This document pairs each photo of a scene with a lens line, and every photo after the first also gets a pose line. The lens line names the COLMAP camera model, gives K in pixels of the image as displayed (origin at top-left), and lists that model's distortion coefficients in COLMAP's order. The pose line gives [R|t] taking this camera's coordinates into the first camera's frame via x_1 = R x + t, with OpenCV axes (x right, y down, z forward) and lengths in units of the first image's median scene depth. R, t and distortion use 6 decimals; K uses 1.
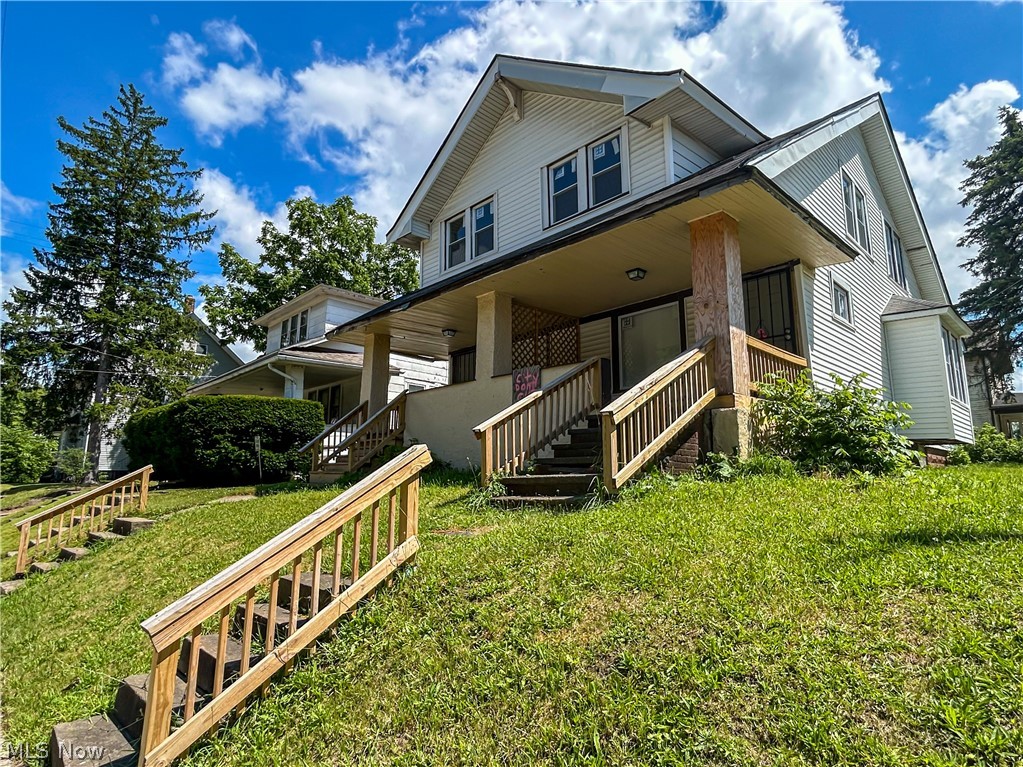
lens RADIAL K [[558.5, 0, 512.0], [0, 558.5, 378.6], [0, 0, 1]] dist [0.000138, 0.000003]
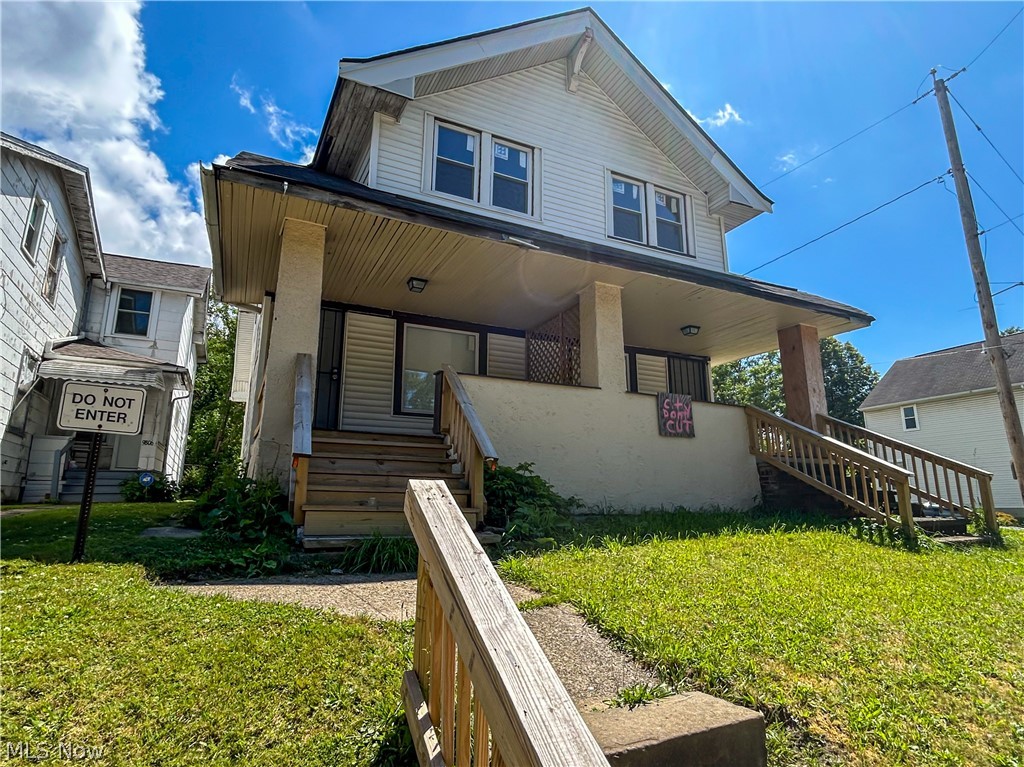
lens RADIAL K [[559.0, 0, 509.9], [0, 559.0, 385.2], [0, 0, 1]] dist [0.000138, 0.000003]
pose [[0.312322, 0.205301, 0.927527, -0.767472], [-0.161512, 0.973629, -0.161120, 0.132371], [-0.936146, -0.099486, 0.337244, 0.820635]]
